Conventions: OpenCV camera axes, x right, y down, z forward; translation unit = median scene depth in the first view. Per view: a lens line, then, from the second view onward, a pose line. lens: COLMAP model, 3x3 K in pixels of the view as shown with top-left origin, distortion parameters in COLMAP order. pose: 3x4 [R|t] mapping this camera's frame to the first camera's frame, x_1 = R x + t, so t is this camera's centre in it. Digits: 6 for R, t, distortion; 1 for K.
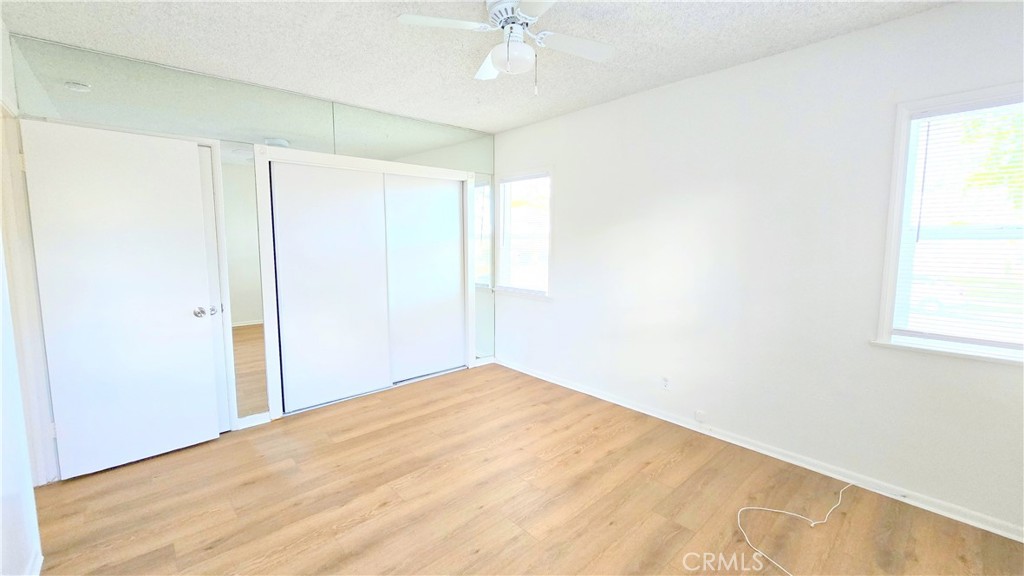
lens RADIAL K [[422.0, 0, 510.4], [0, 422.0, 299.2], [0, 0, 1]] dist [-0.000215, 0.000052]
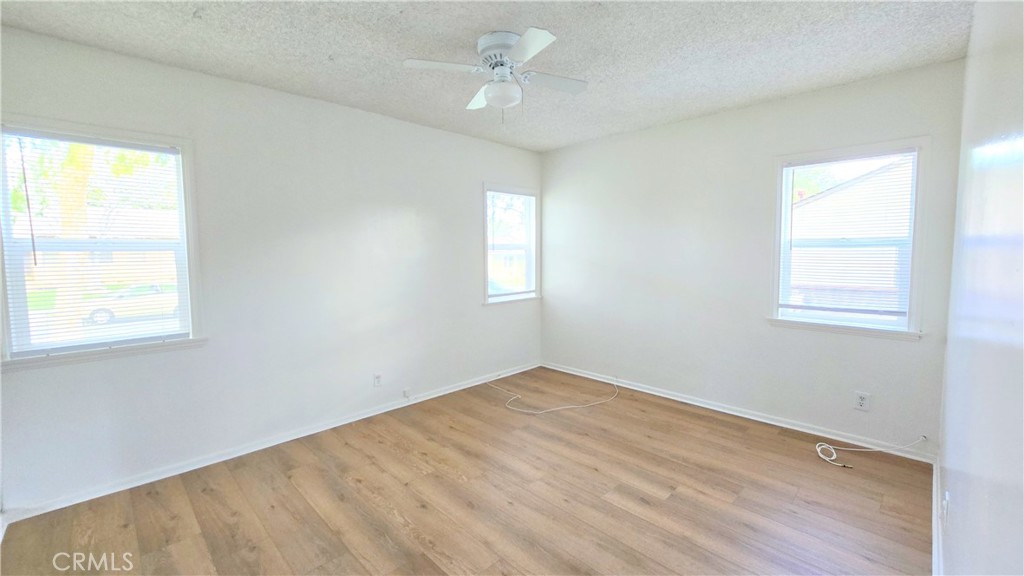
lens RADIAL K [[436.4, 0, 511.0], [0, 436.4, 281.5], [0, 0, 1]] dist [-0.002334, -0.000370]
pose [[-0.064554, -0.074026, 0.995165, -0.878547], [0.147230, 0.985625, 0.082867, -0.112379], [-0.986994, 0.151867, -0.052728, 0.766945]]
